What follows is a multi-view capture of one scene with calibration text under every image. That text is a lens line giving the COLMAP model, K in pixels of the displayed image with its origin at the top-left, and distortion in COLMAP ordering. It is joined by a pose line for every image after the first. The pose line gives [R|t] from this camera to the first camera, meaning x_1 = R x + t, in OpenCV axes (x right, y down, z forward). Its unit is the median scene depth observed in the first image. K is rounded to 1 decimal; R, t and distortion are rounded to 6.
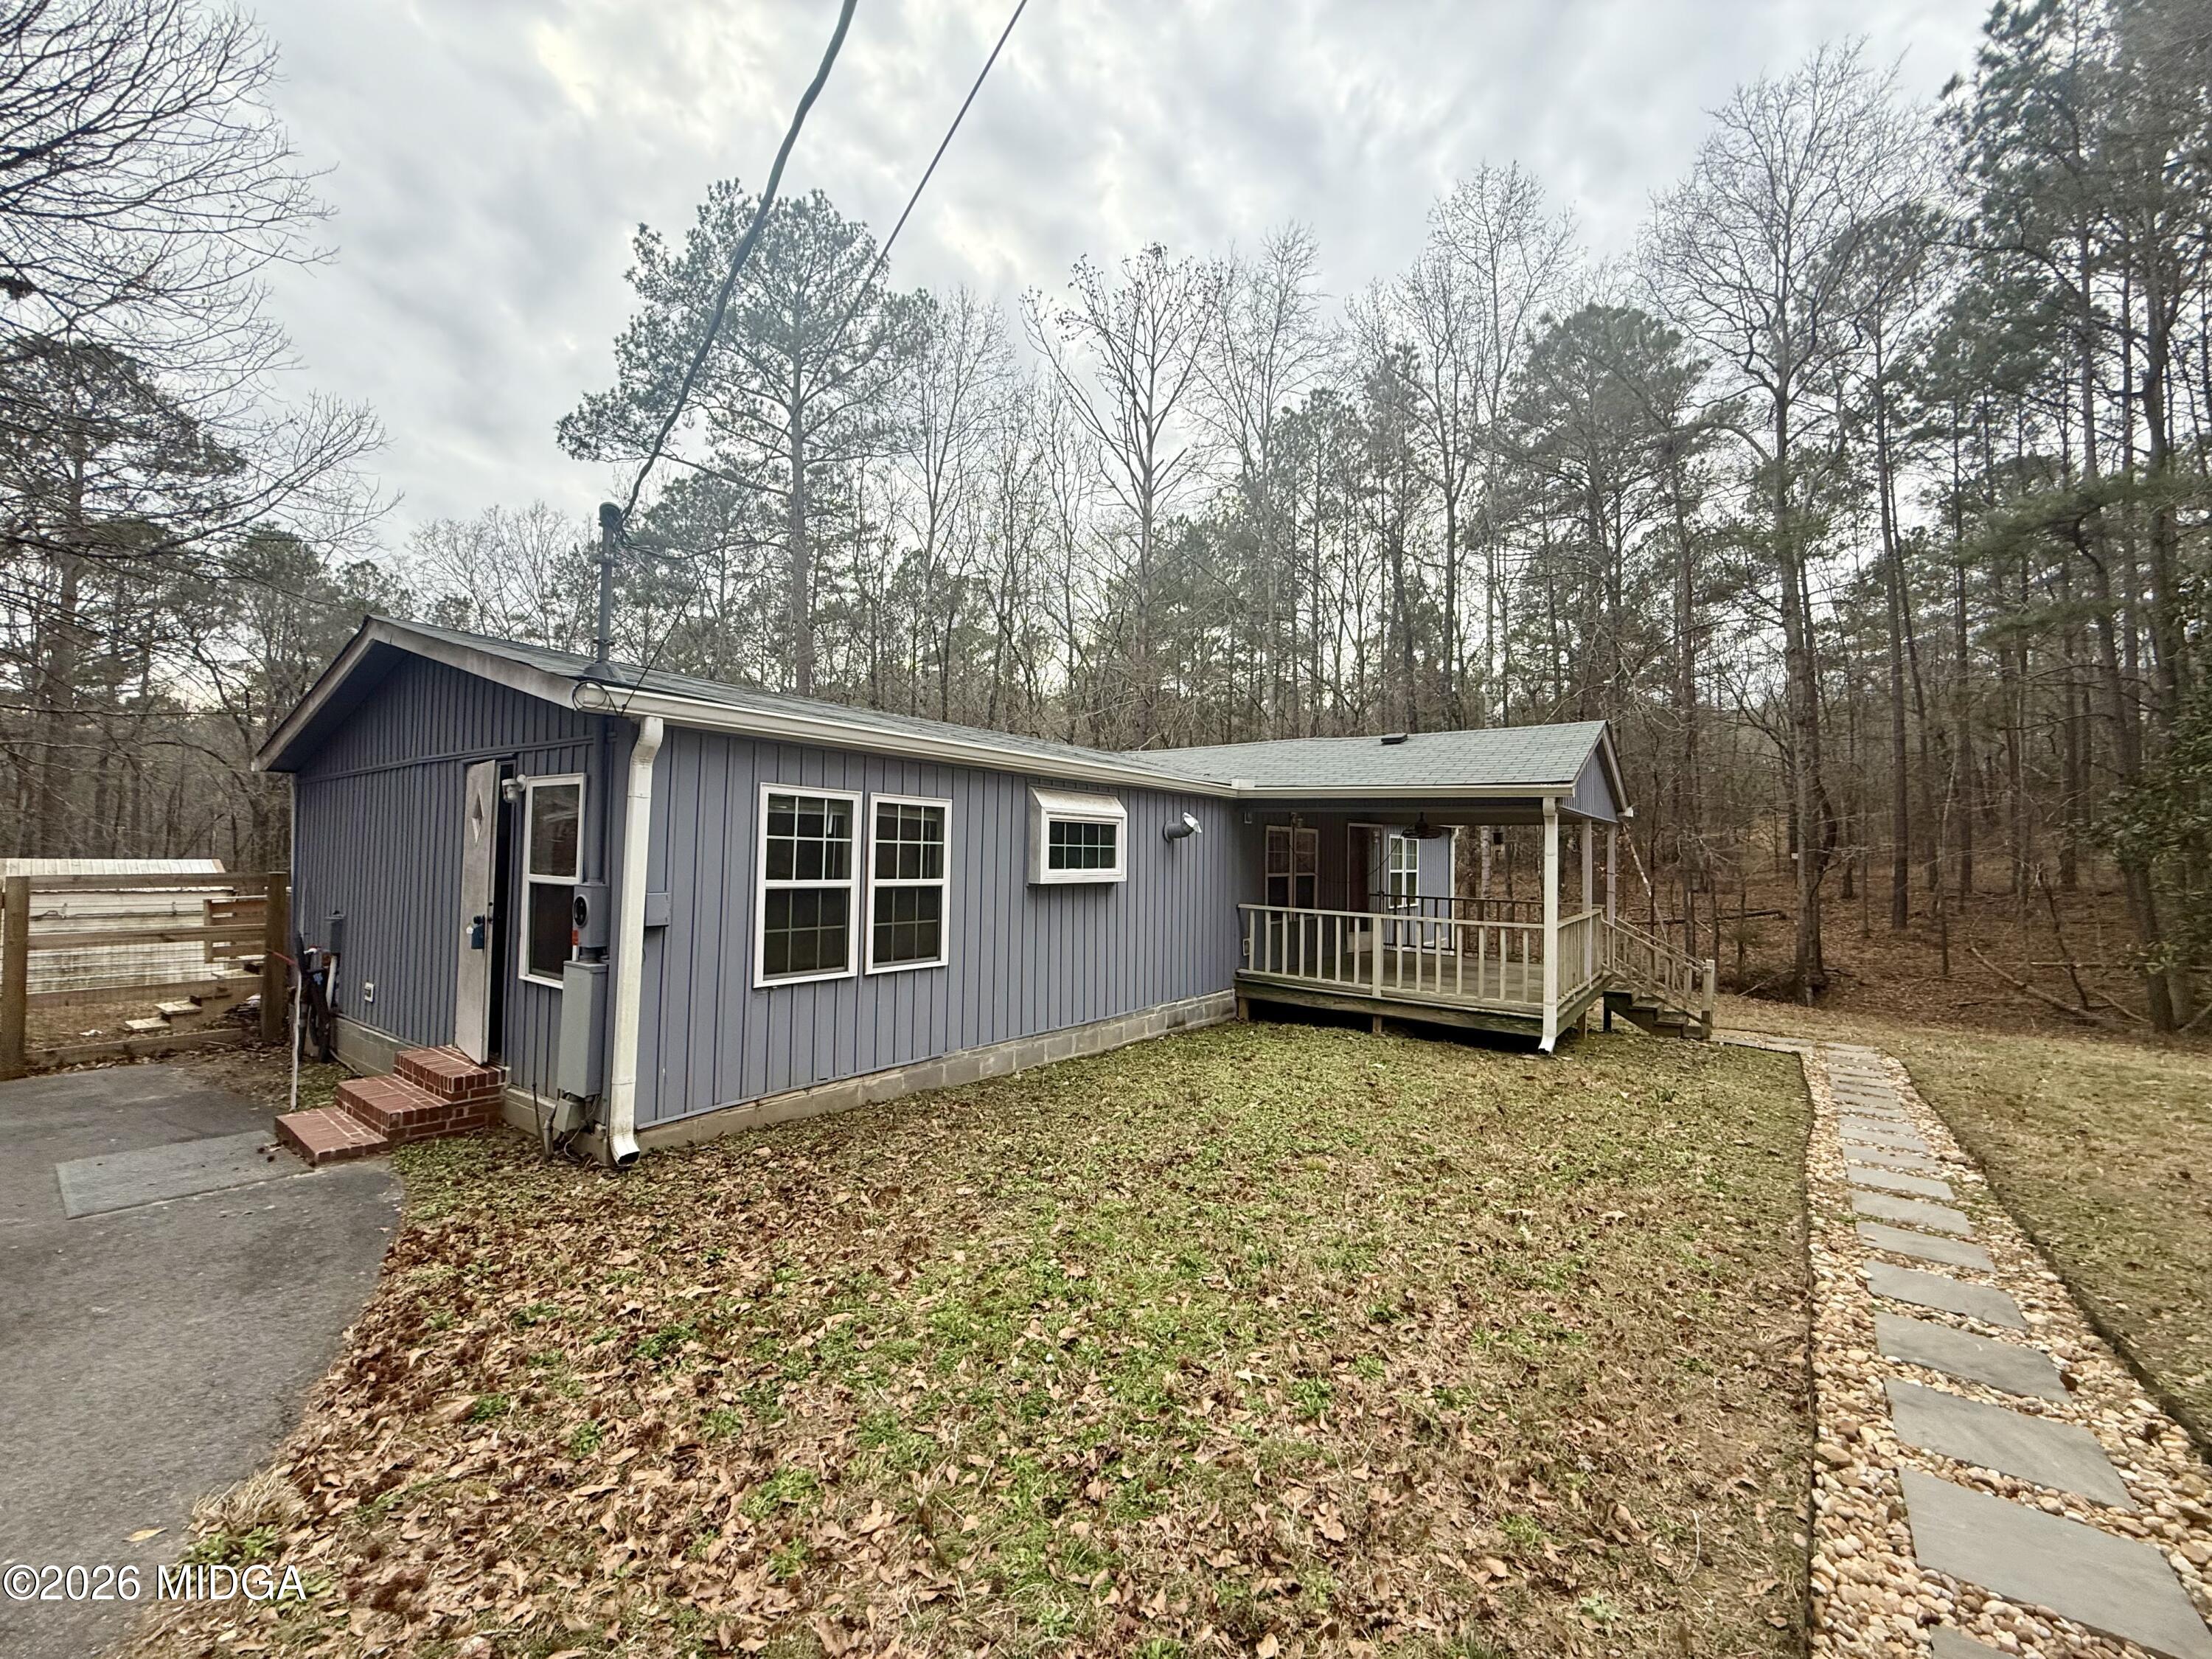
lens RADIAL K [[877.1, 0, 1106.0], [0, 877.1, 829.5], [0, 0, 1]] dist [0.001128, 0.000114]
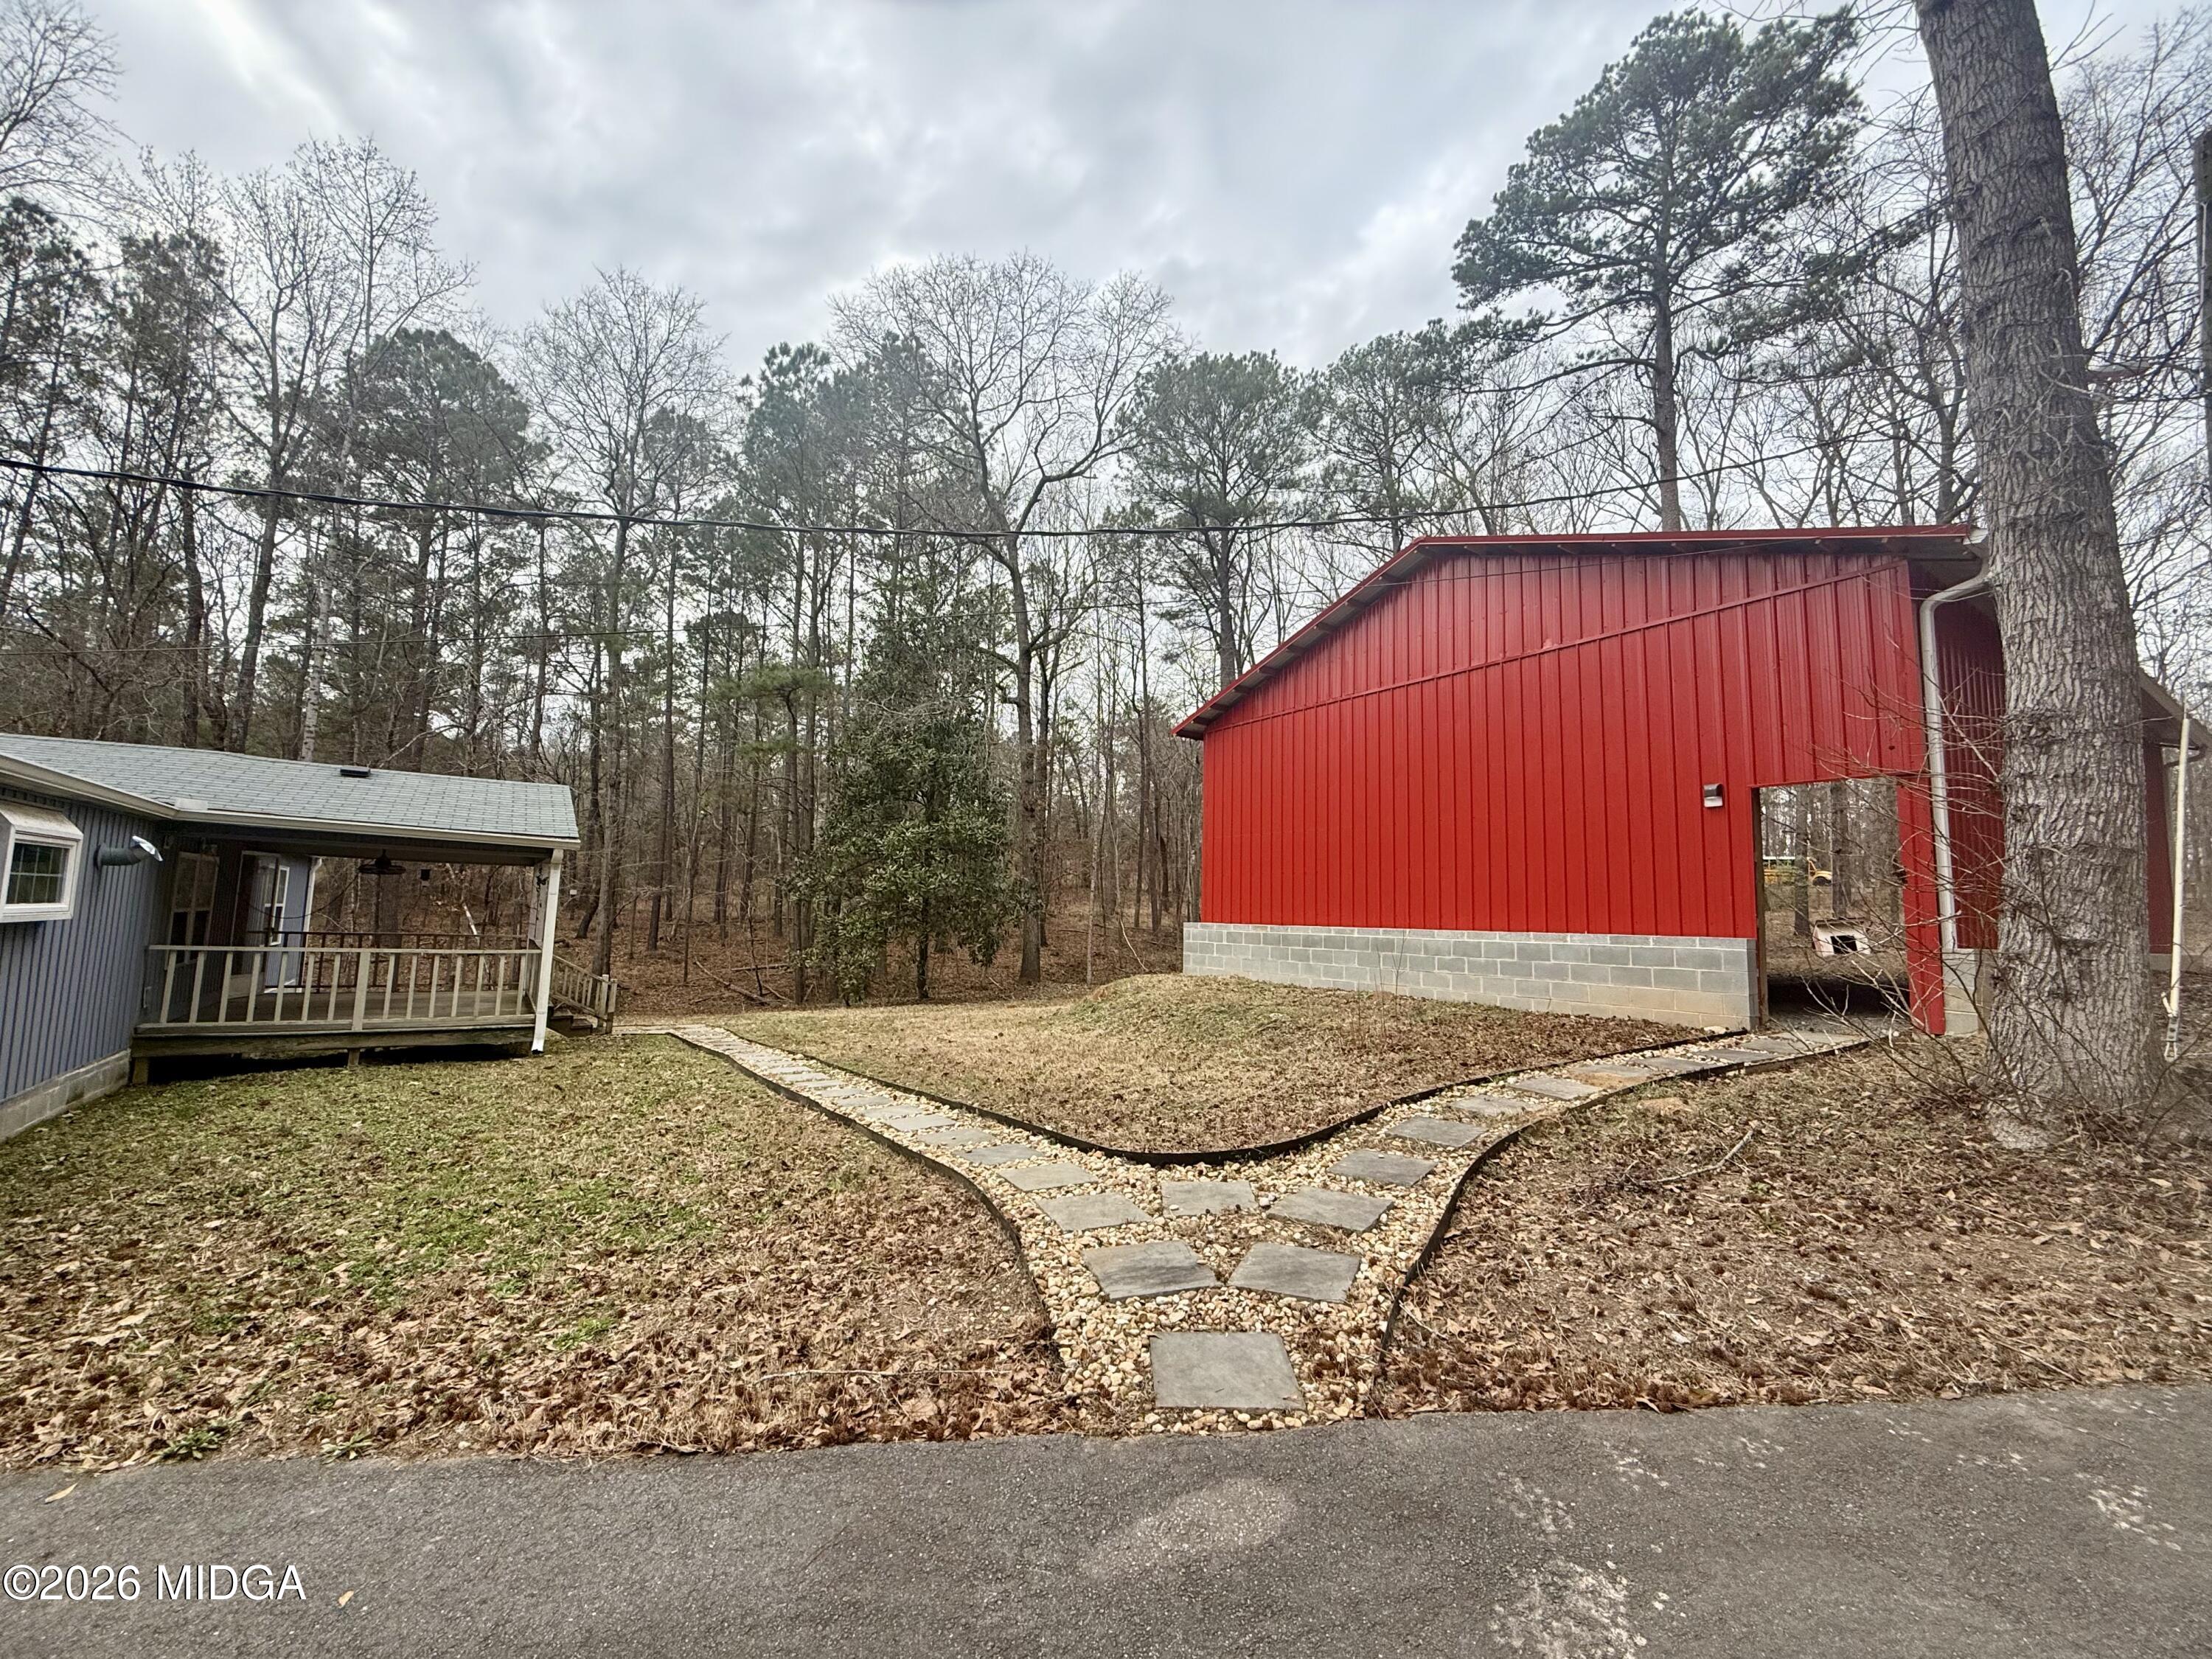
lens RADIAL K [[877.1, 0, 1106.0], [0, 877.1, 829.5], [0, 0, 1]] dist [0.001128, 0.000114]
pose [[0.315704, 0.085298, 0.945016, -0.454845], [-0.049834, 0.996067, -0.073258, -0.011103], [-0.947548, -0.023966, 0.318713, -0.159339]]
